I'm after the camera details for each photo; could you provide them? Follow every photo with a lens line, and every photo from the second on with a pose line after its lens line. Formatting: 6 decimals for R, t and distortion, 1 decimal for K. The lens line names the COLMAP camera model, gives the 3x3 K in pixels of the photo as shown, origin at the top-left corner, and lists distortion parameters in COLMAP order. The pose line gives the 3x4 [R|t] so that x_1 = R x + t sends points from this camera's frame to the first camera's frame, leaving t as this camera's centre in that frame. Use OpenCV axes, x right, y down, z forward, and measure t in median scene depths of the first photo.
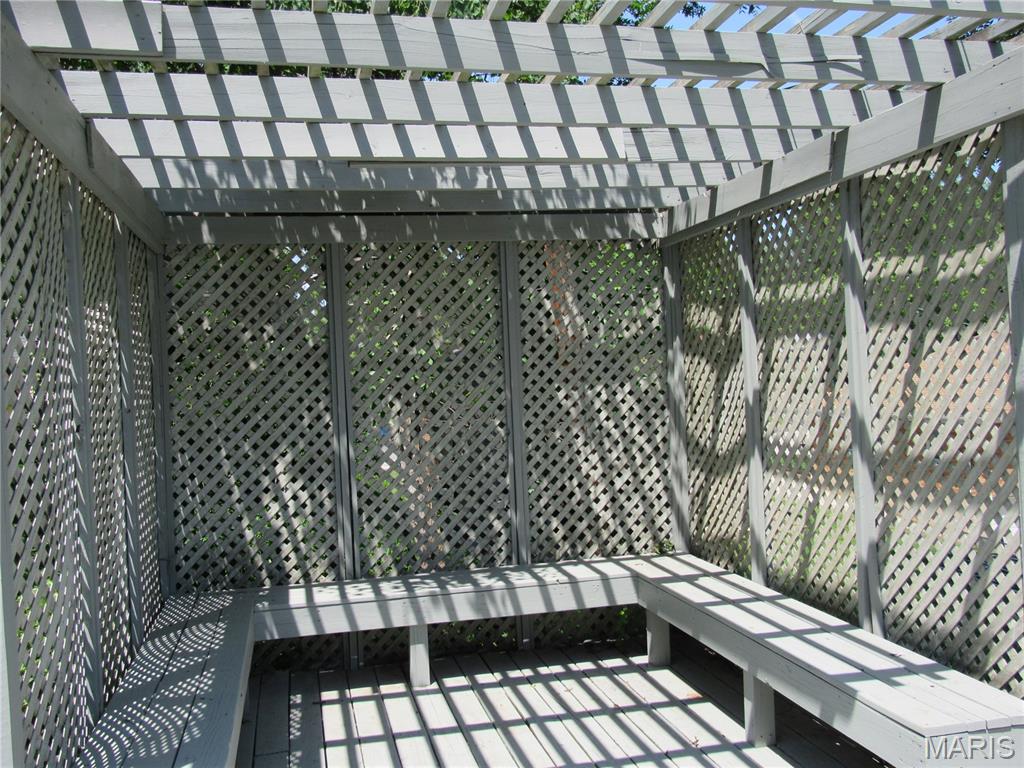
lens RADIAL K [[962.4, 0, 514.7], [0, 962.4, 381.7], [0, 0, 1]] dist [-0.044195, 0.000000]
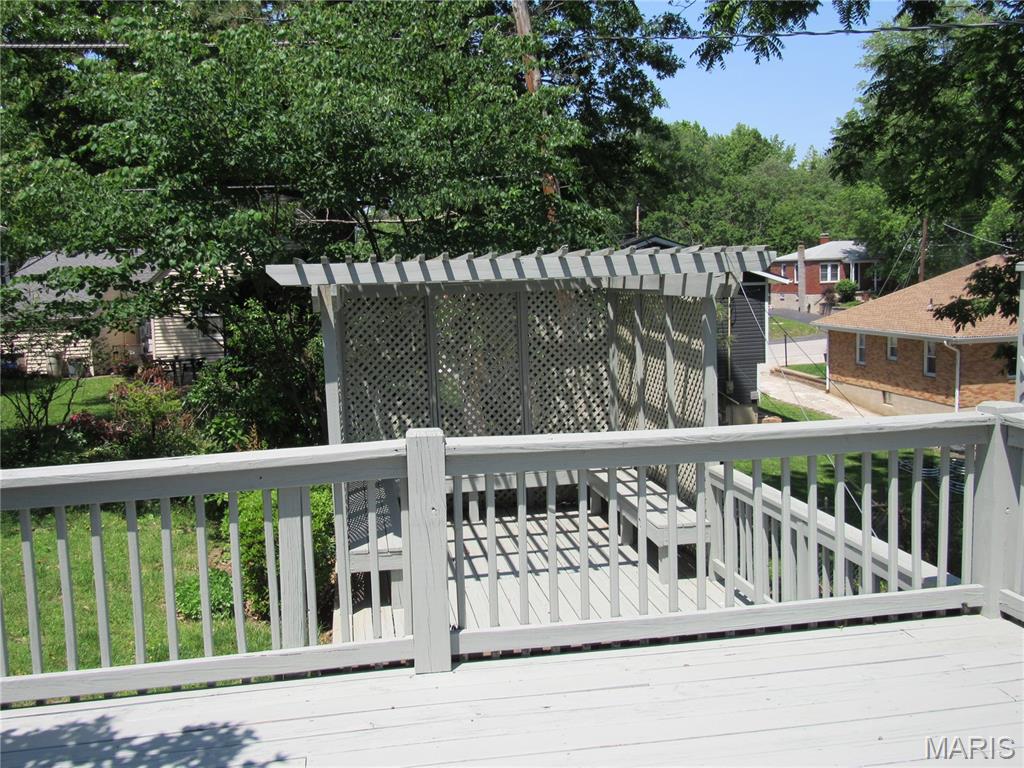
lens RADIAL K [[962.4, 0, 510.1], [0, 962.4, 375.2], [0, 0, 1]] dist [-0.044195, 0.000000]
pose [[0.998353, 0.009059, -0.056653, 0.081186], [-0.003331, 0.994942, 0.100398, -0.176844], [0.057276, -0.100044, 0.993333, -0.898694]]
